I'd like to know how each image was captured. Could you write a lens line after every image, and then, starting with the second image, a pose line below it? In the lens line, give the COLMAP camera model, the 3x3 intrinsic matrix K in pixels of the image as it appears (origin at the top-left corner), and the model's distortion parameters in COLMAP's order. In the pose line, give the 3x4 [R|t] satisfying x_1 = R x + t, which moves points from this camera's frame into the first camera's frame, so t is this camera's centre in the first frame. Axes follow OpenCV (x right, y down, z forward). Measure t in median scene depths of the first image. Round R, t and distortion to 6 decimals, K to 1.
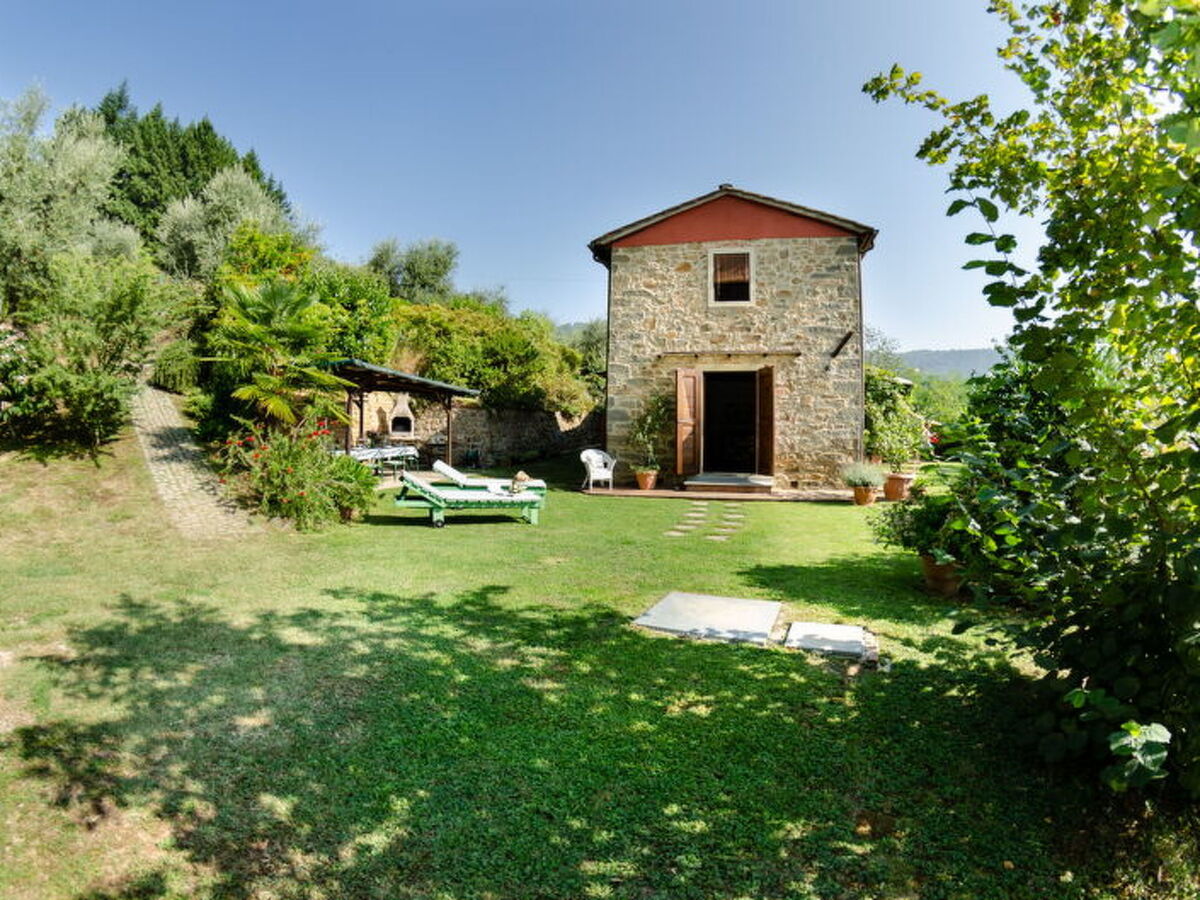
lens RADIAL K [[563.0, 0, 599.7], [0, 563.0, 455.7], [0, 0, 1]] dist [-0.190539, 0.027622]
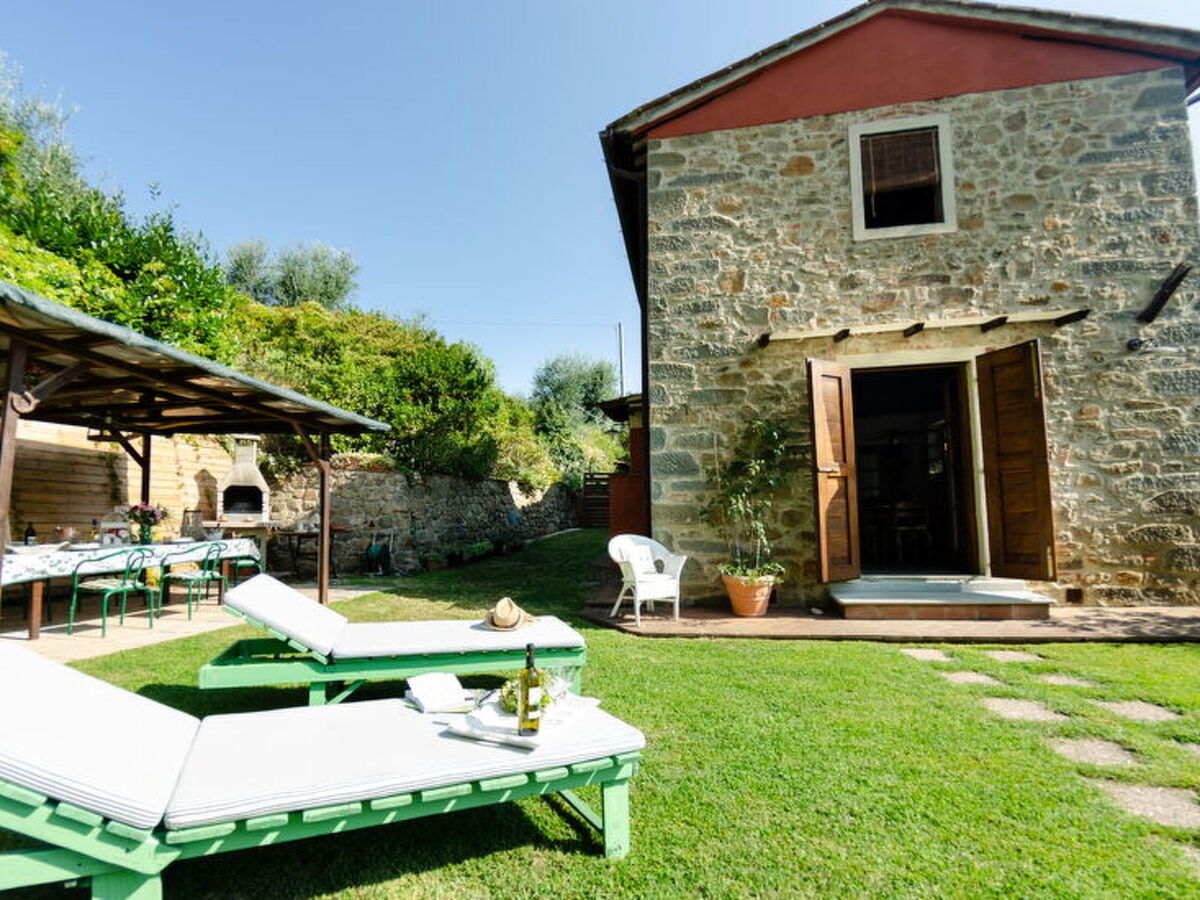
lens RADIAL K [[593.9, 0, 569.6], [0, 593.9, 485.3], [0, 0, 1]] dist [-0.012883, -0.001128]
pose [[0.996970, -0.022631, 0.074416, -0.104028], [0.029873, 0.994769, -0.097689, -0.005025], [-0.071816, 0.099616, 0.992431, 0.509622]]
